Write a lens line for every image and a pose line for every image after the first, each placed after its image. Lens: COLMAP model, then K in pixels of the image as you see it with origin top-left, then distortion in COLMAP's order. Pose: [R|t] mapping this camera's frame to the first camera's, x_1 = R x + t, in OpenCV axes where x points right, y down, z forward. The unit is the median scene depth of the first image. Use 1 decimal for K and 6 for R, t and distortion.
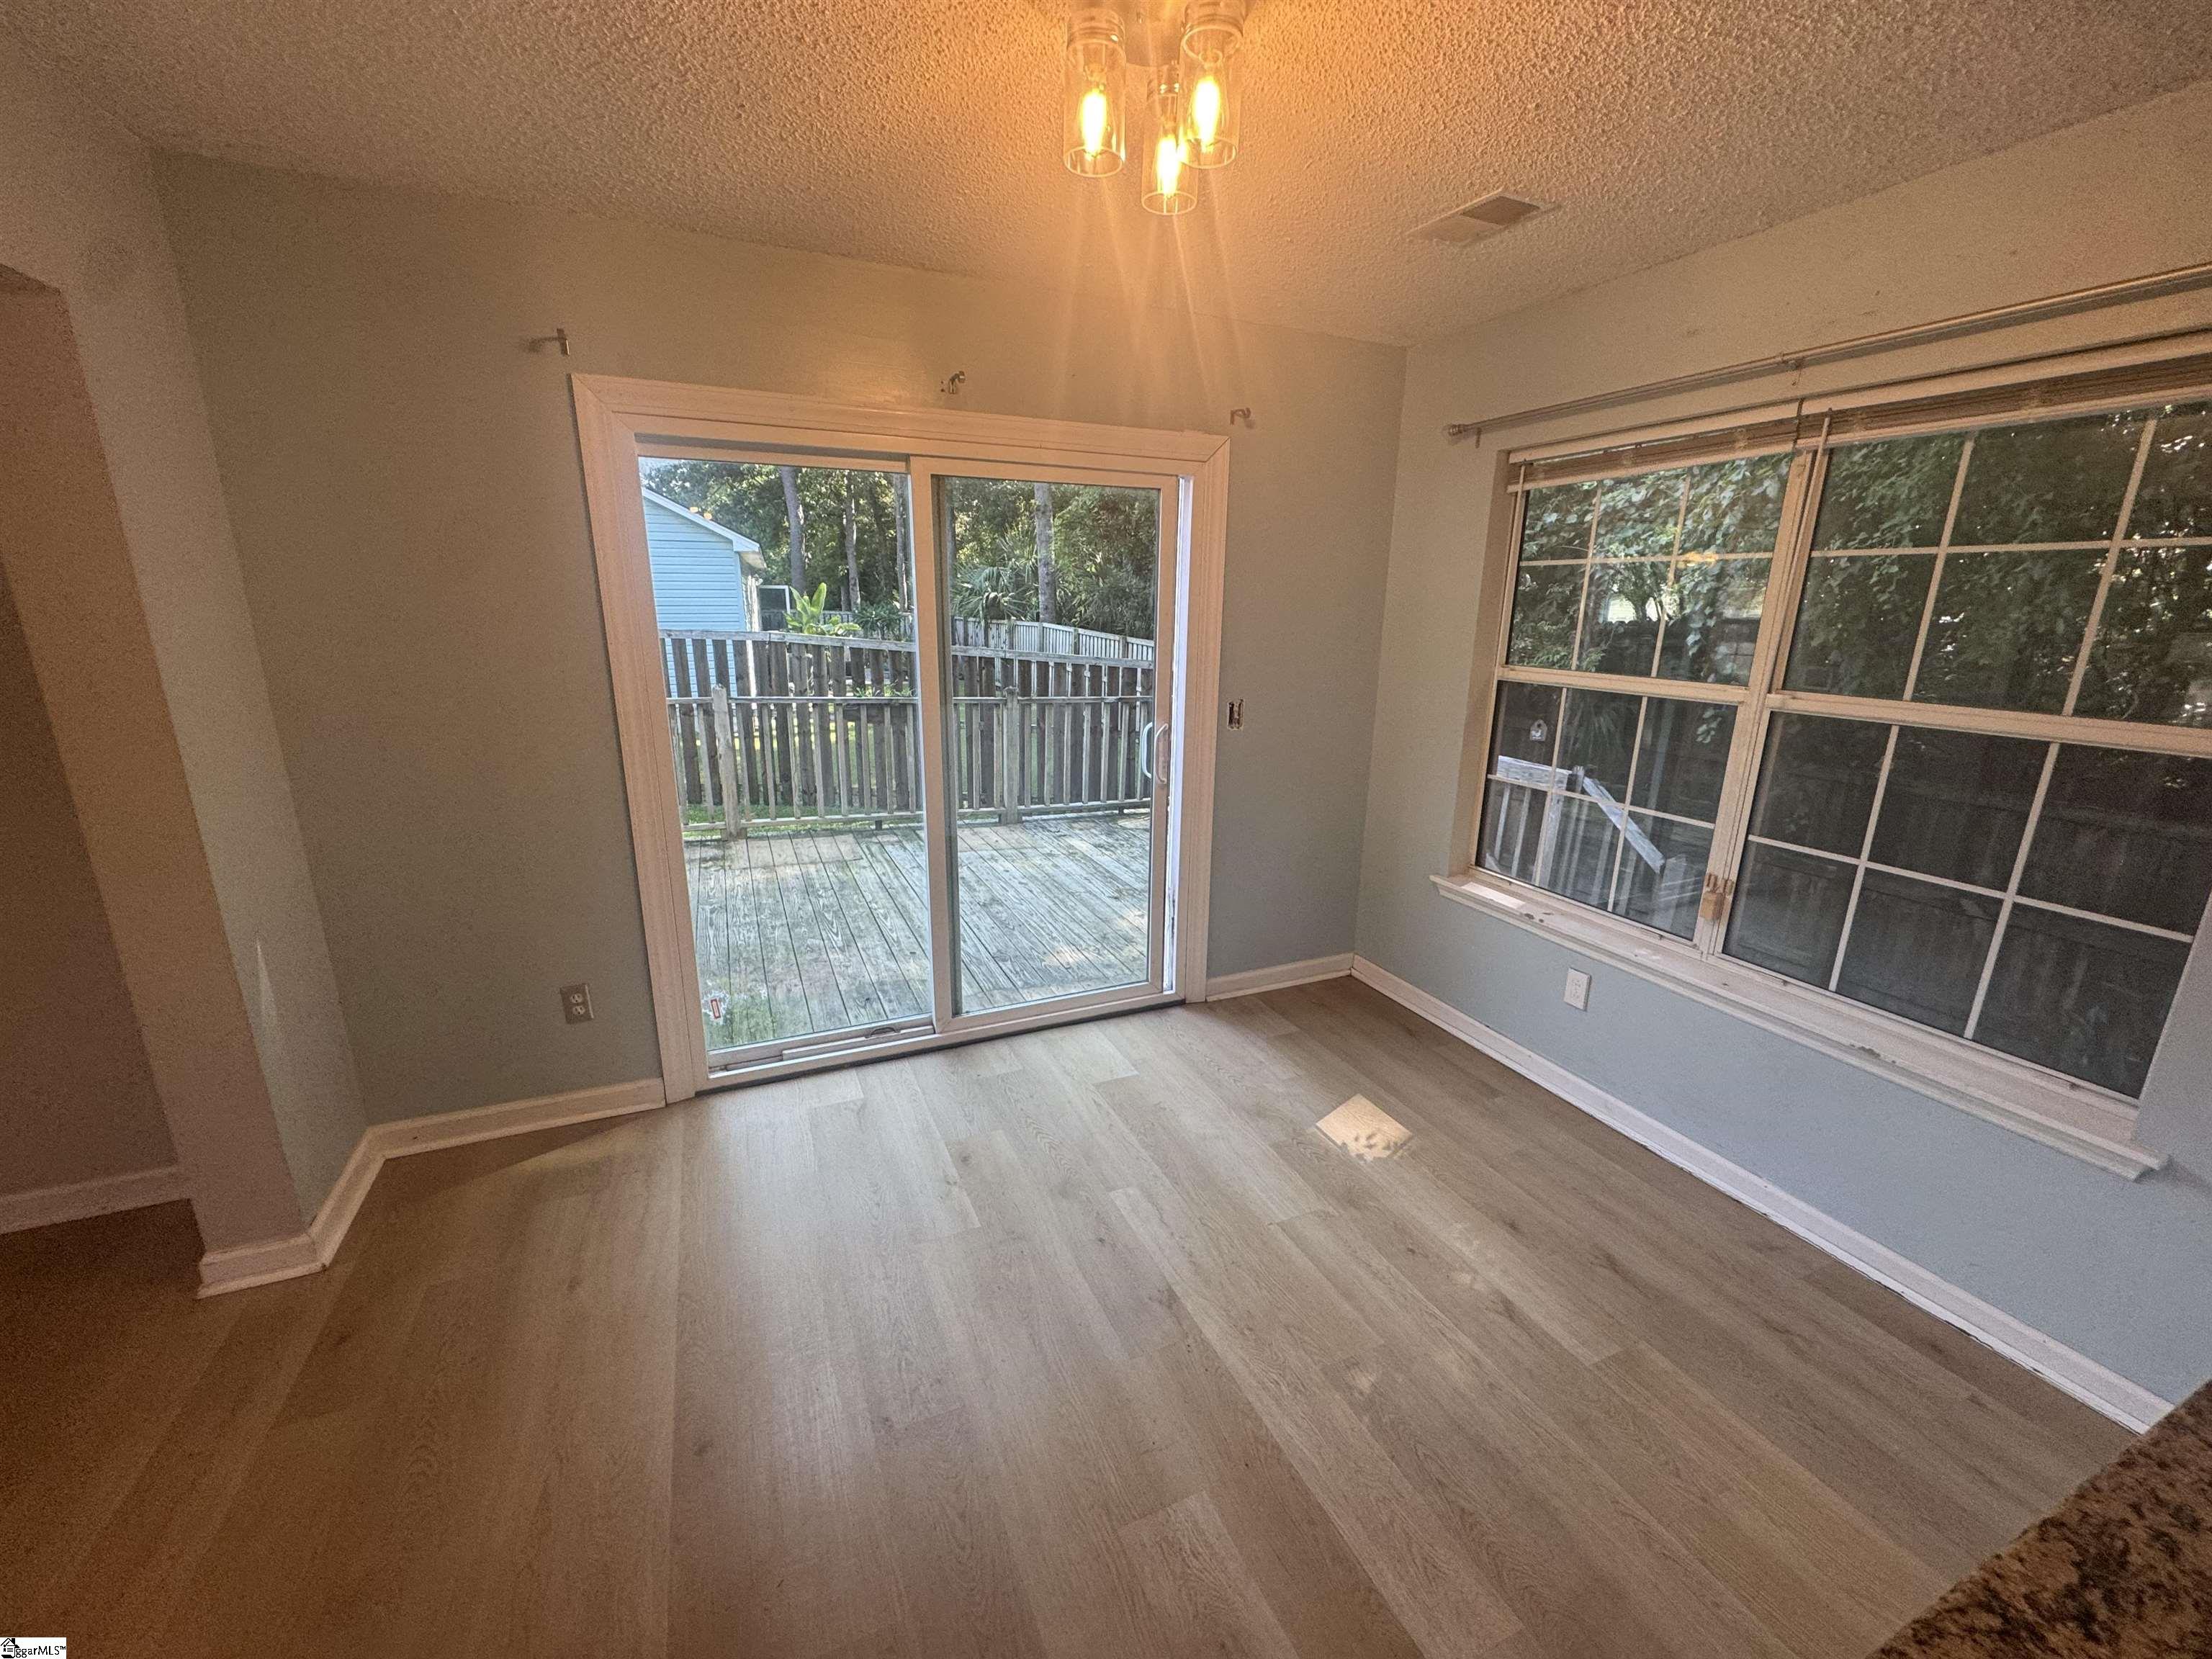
lens RADIAL K [[884.2, 0, 1108.6], [0, 884.2, 832.5], [0, 0, 1]] dist [-0.001001, -0.000356]
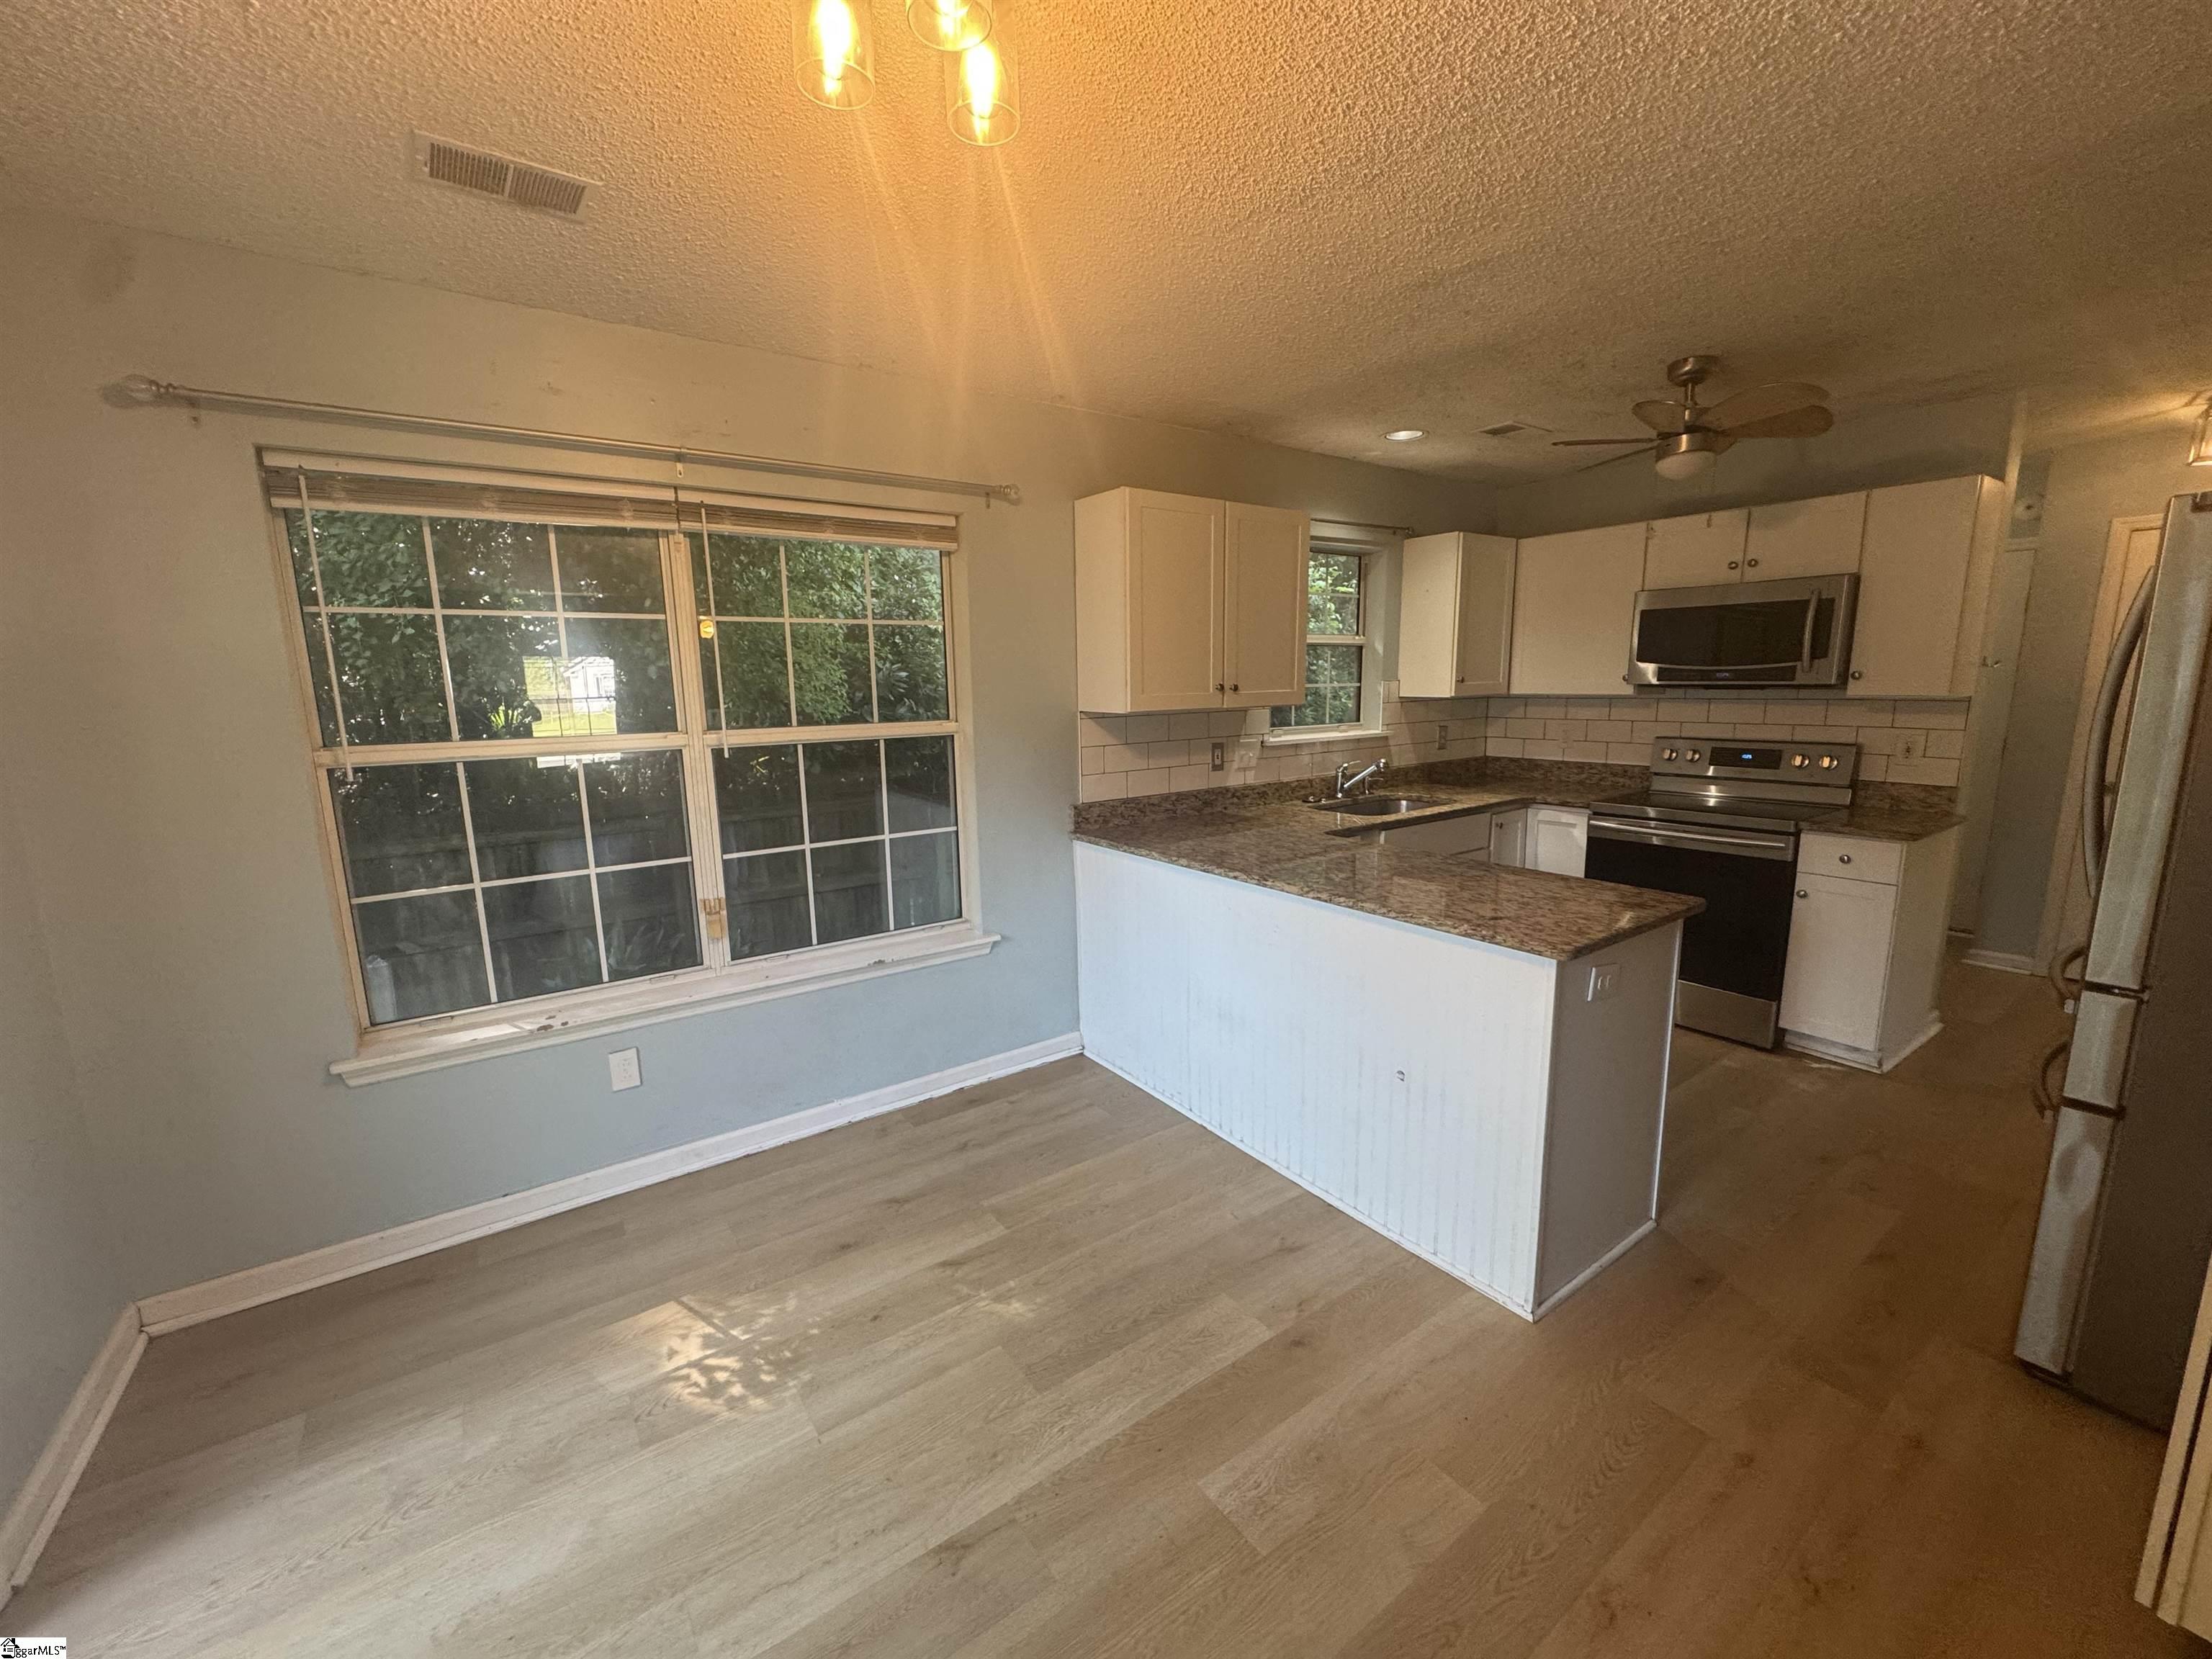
lens RADIAL K [[884.2, 0, 1099.7], [0, 884.2, 834.1], [0, 0, 1]] dist [-0.001001, -0.000356]
pose [[-0.190783, -0.180717, 0.964854, -0.438332], [0.265502, 0.936773, 0.227956, -0.141035], [-0.945045, 0.299661, -0.130740, 0.610134]]
